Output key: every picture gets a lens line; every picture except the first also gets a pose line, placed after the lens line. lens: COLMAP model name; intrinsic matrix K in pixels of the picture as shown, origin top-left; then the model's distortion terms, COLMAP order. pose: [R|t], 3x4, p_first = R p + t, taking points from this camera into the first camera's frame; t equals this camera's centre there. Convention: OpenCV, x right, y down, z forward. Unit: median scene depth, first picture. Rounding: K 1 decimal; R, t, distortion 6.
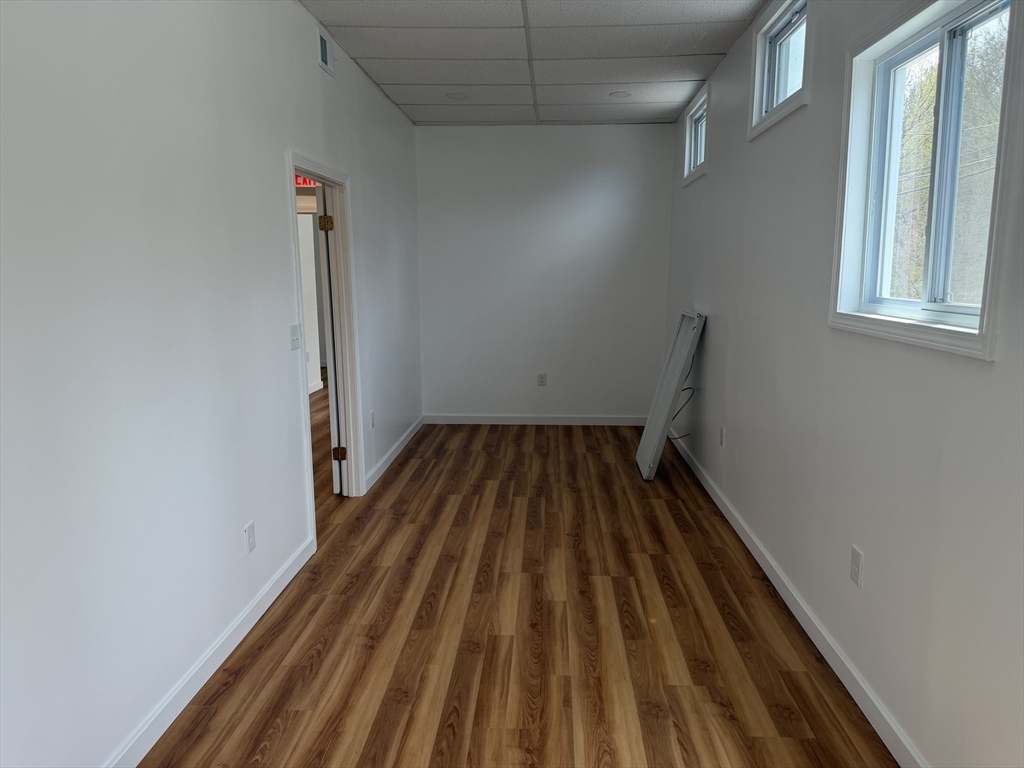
lens RADIAL K [[718.3, 0, 512.0], [0, 718.3, 384.0], [0, 0, 1]] dist [0.080336, -0.065799]
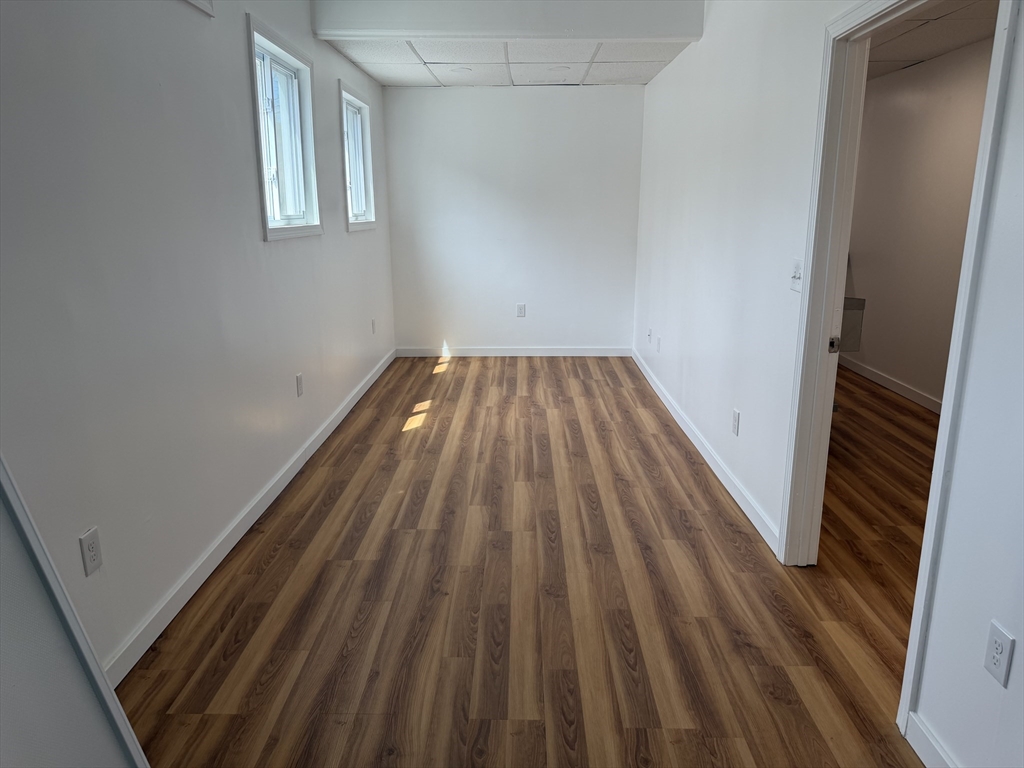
lens RADIAL K [[718.3, 0, 512.0], [0, 718.3, 384.0], [0, 0, 1]] dist [0.080336, -0.065799]
pose [[-0.999151, 0.015001, -0.038380, 0.047902], [-0.000994, 0.922339, 0.386380, -0.278149], [0.041196, 0.386090, -0.921541, 1.865843]]
